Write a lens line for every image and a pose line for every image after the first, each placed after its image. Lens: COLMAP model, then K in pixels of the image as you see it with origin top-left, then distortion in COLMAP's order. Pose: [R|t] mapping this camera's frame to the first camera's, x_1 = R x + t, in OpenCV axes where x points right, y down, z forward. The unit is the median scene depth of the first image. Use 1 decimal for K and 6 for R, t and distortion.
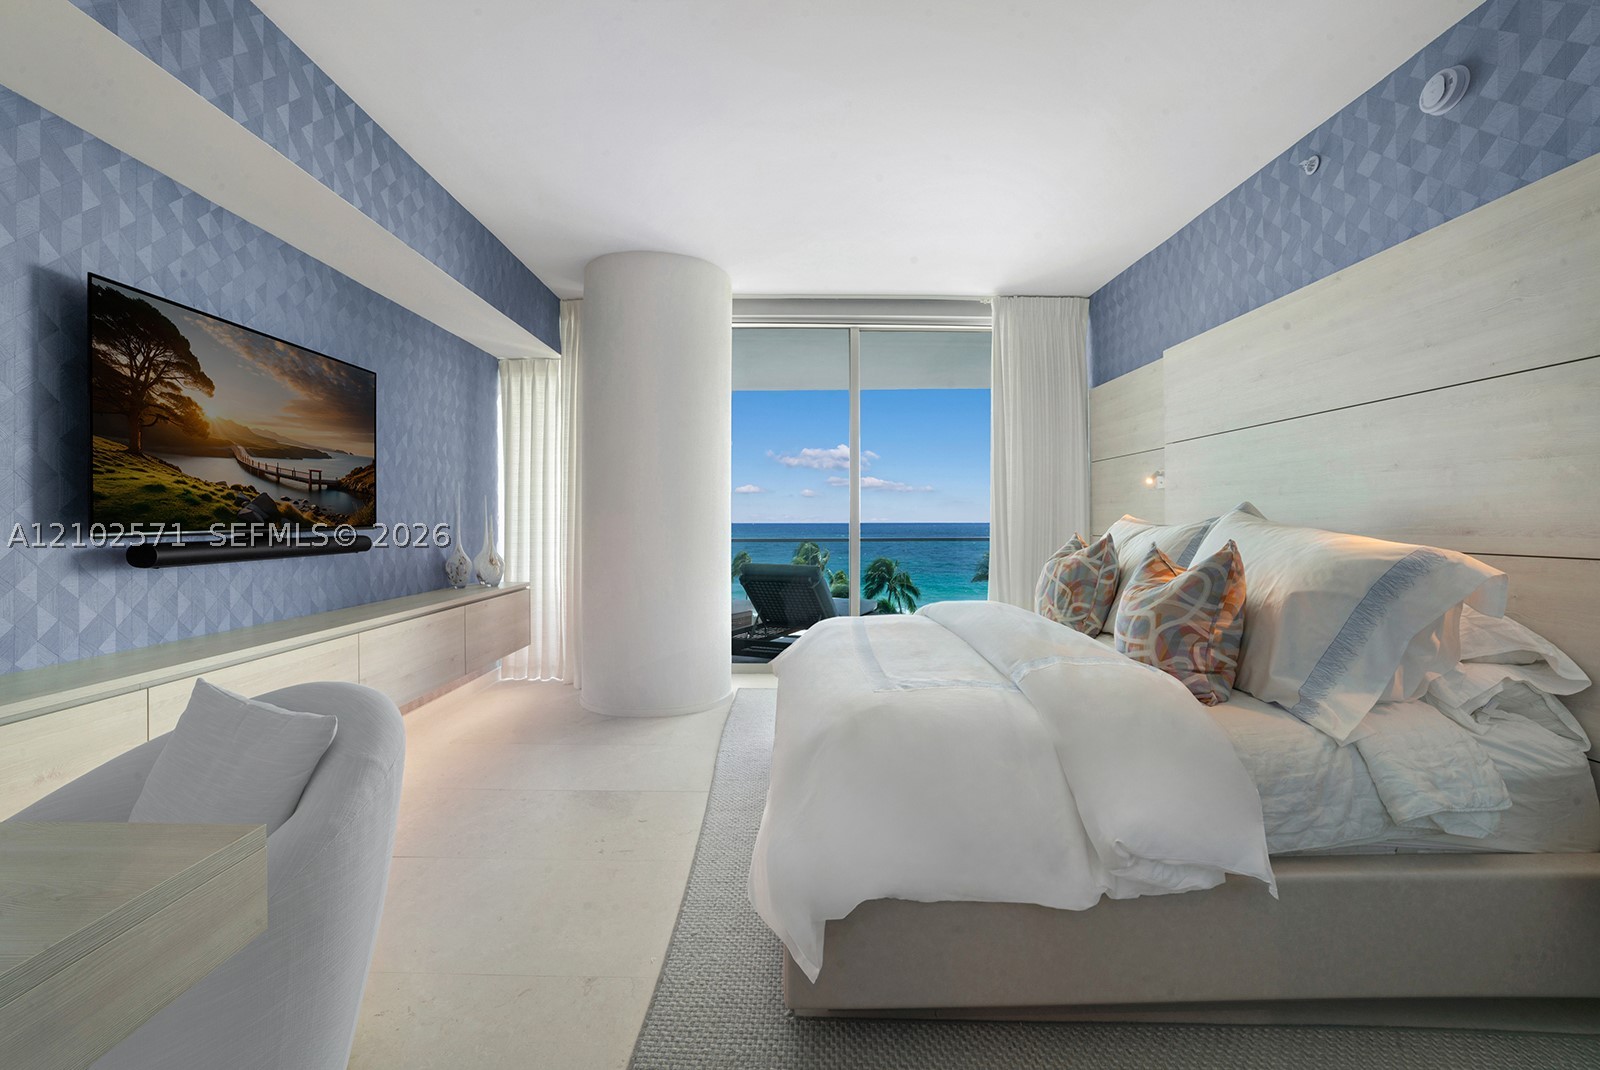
lens RADIAL K [[652.4, 0, 799.9], [0, 652.4, 507.5], [0, 0, 1]] dist [-0.089690, 0.048087]
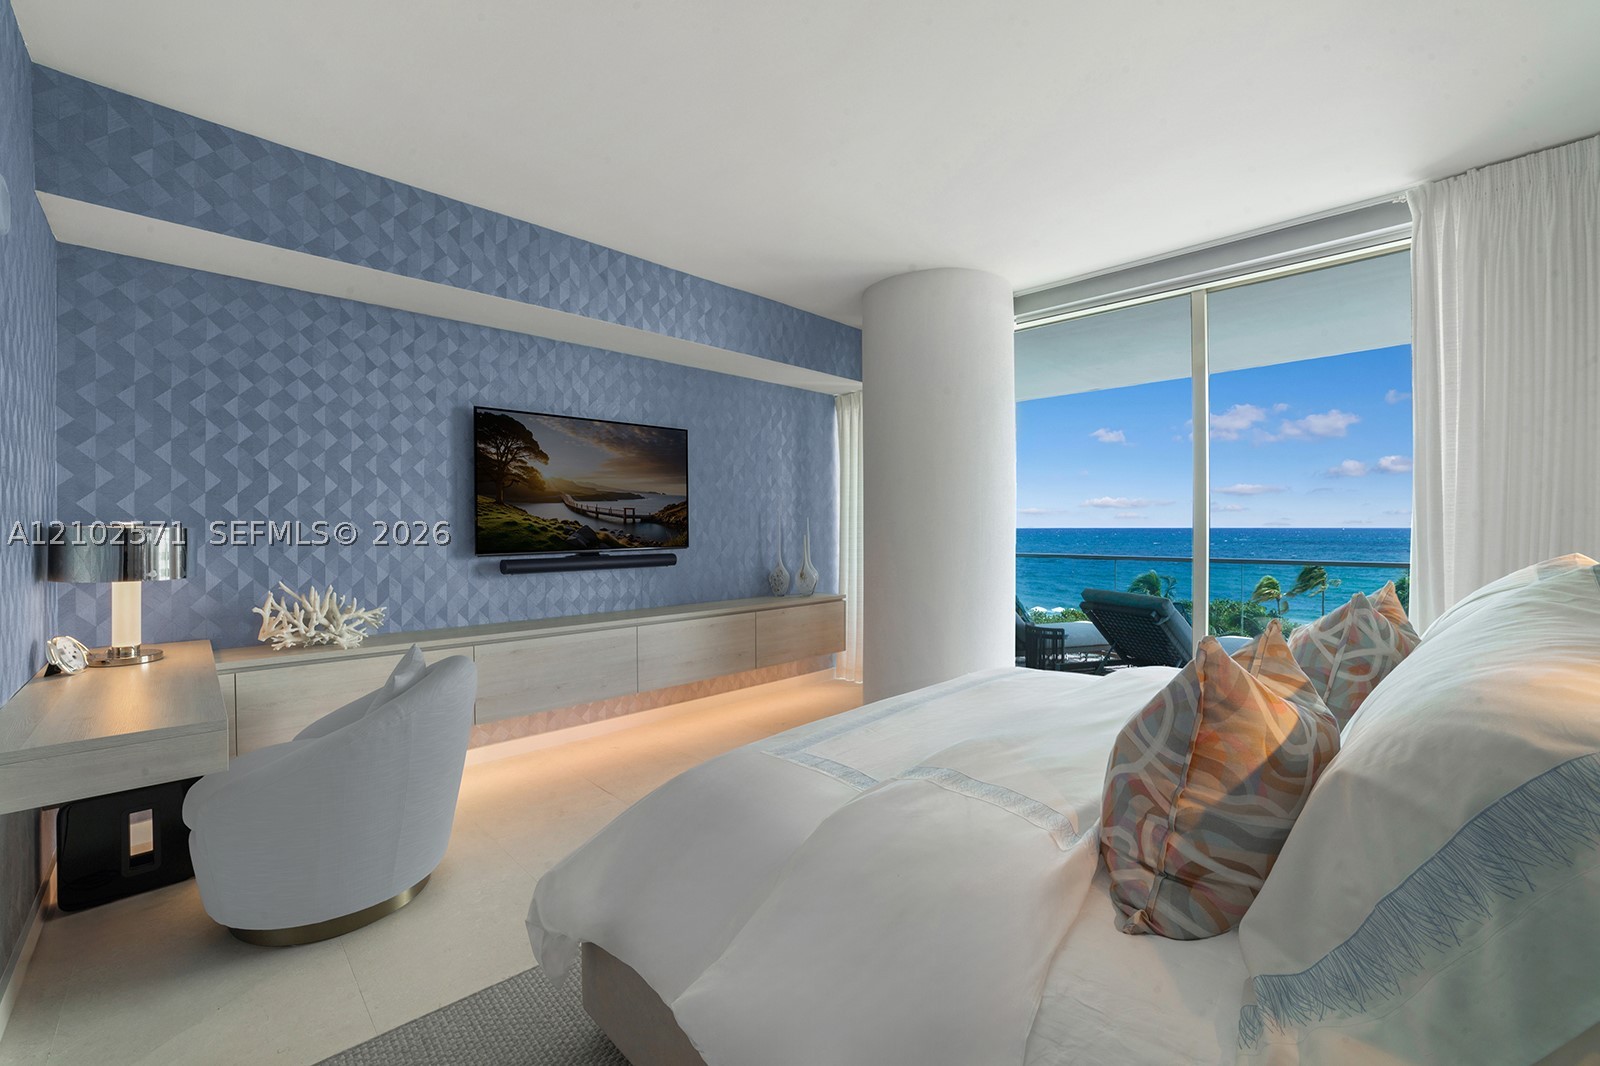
lens RADIAL K [[642.8, 0, 789.3], [0, 642.8, 531.5], [0, 0, 1]] dist [-0.067183, 0.025926]
pose [[0.706446, 0.005794, -0.707744, 0.568779], [0.012634, 0.999704, 0.020795, -0.034414], [0.707654, -0.023632, 0.706163, 0.287474]]
